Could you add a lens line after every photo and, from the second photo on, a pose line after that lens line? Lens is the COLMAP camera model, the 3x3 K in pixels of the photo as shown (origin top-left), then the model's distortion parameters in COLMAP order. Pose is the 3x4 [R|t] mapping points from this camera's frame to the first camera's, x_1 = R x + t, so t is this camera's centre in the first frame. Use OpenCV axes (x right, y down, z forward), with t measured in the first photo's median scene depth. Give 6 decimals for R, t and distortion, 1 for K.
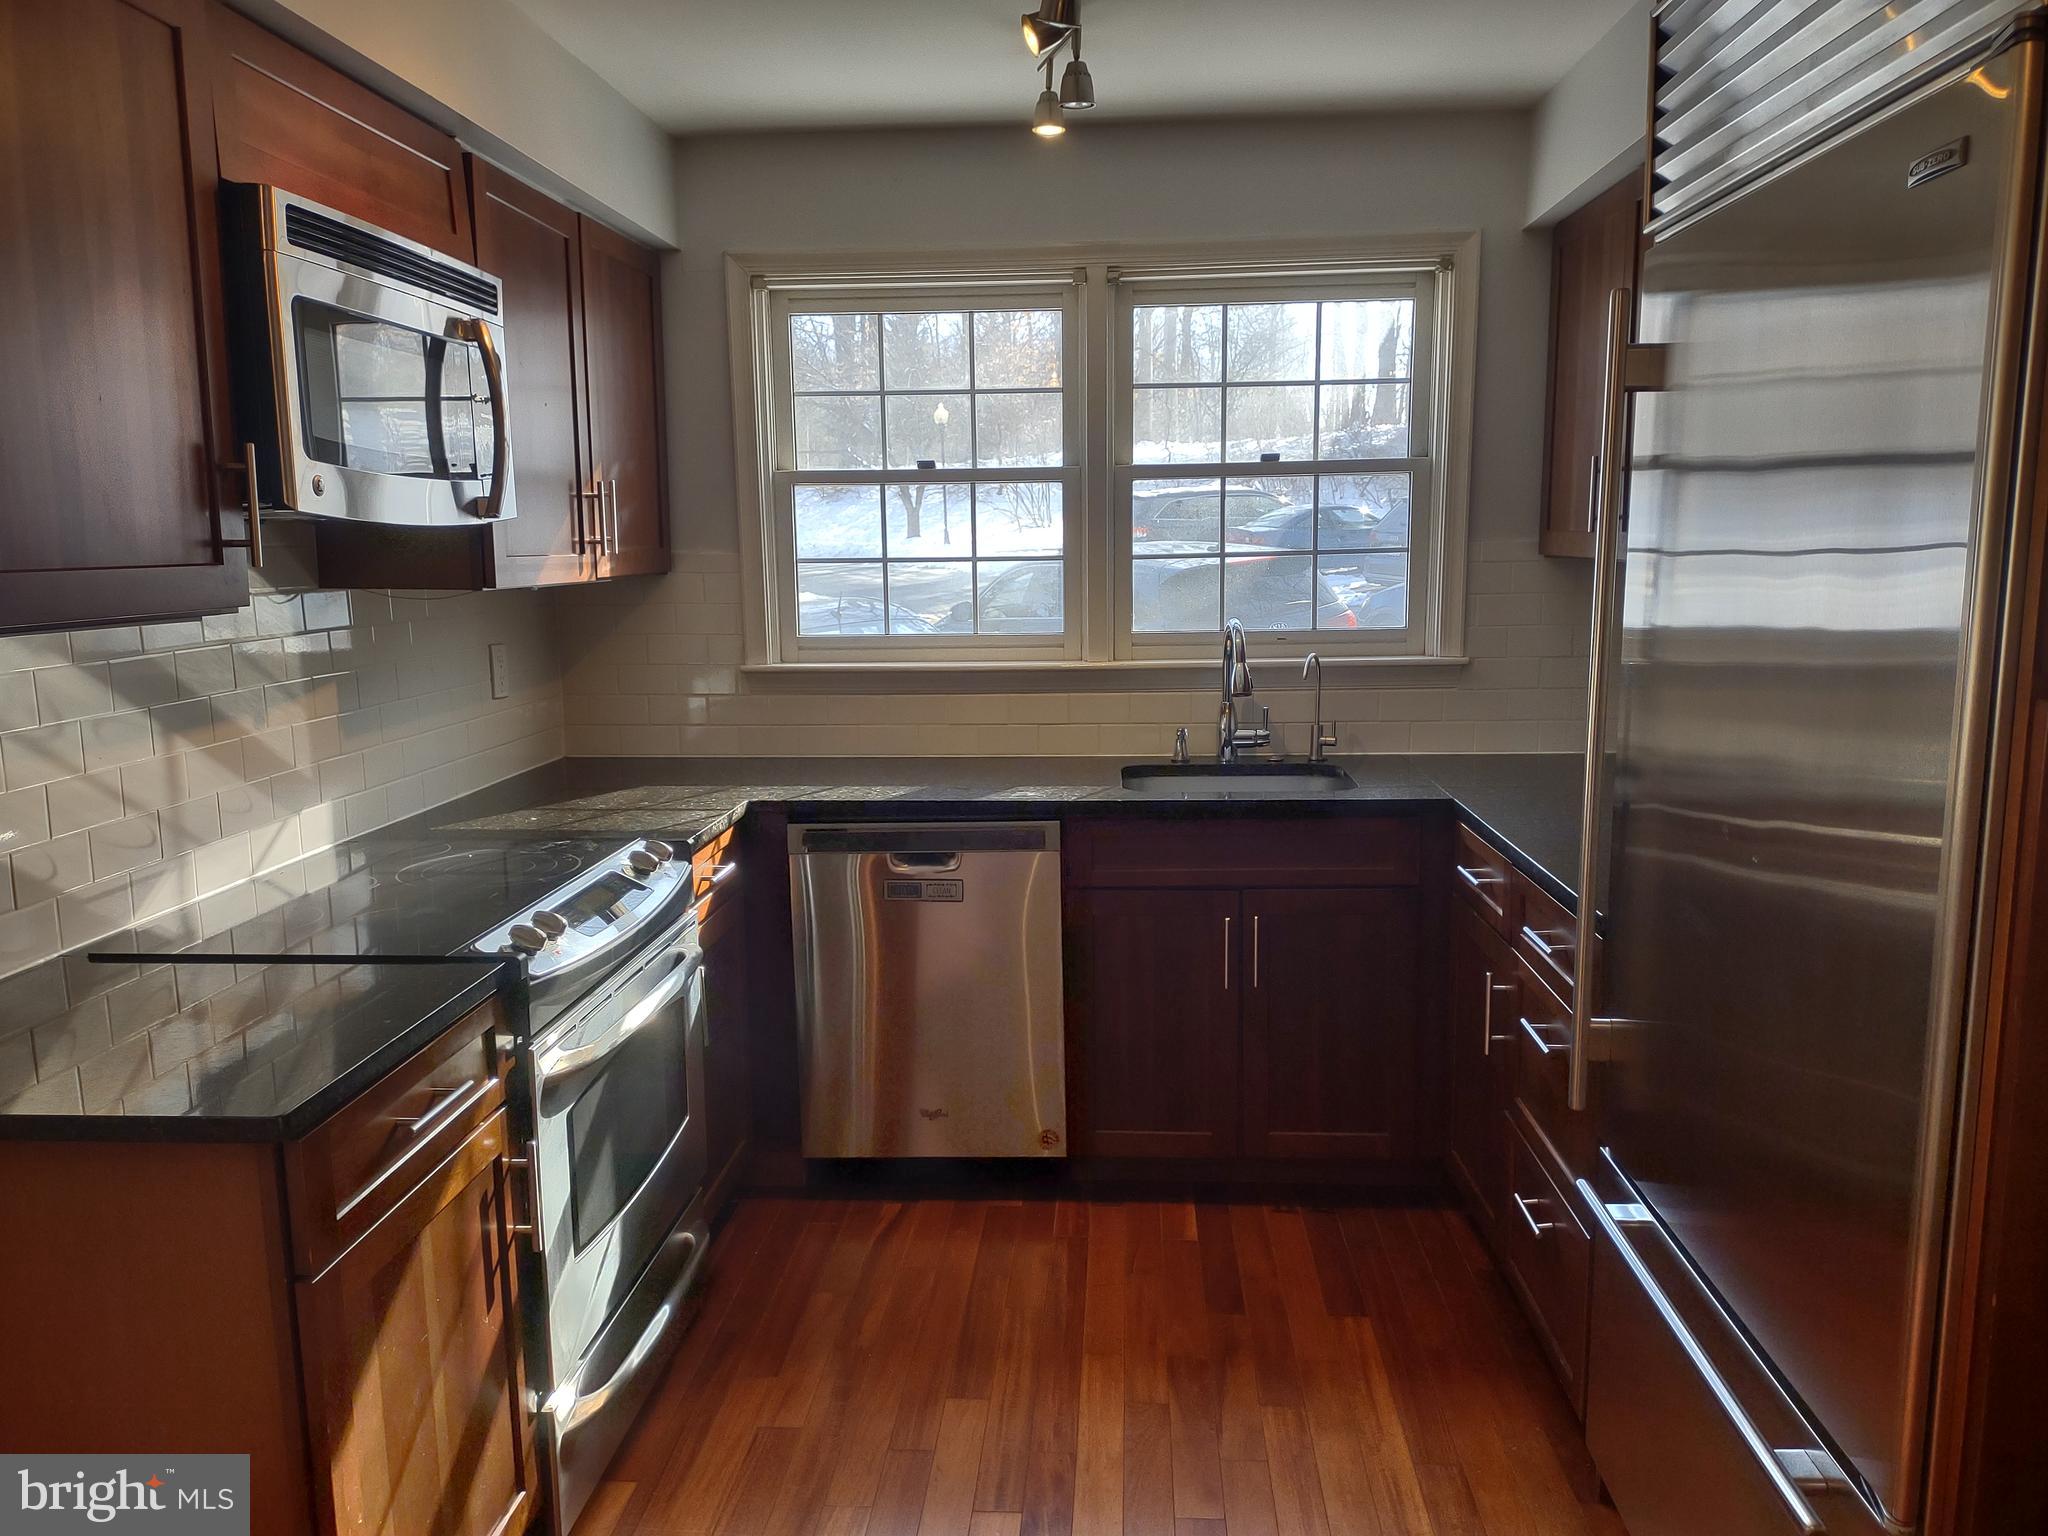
lens RADIAL K [[1523.7, 0, 1064.4], [0, 1523.7, 767.1], [0, 0, 1]] dist [0.048510, -0.049305]
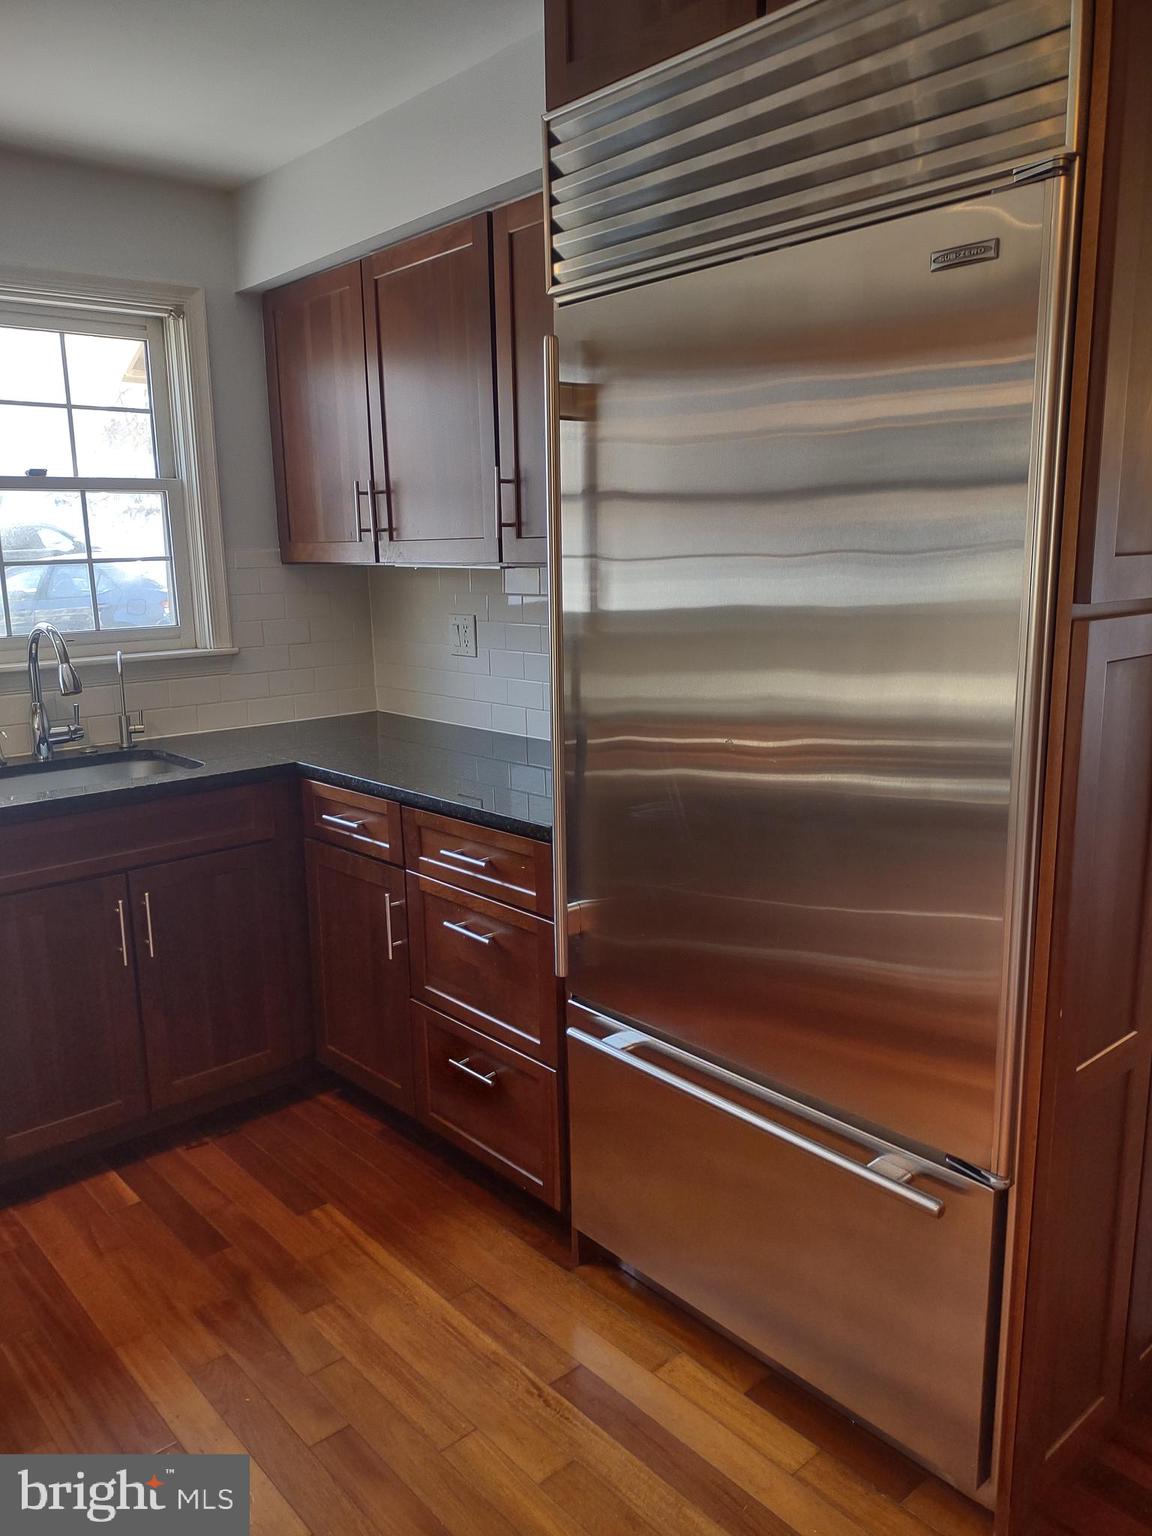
lens RADIAL K [[1142.8, 0, 573.6], [0, 1142.8, 757.9], [0, 0, 1]] dist [0.048510, -0.049305]
pose [[0.725947, -0.126765, 0.675967, -0.196441], [0.115139, 0.991396, 0.062266, -0.013374], [-0.678044, 0.032628, 0.734296, 0.186661]]
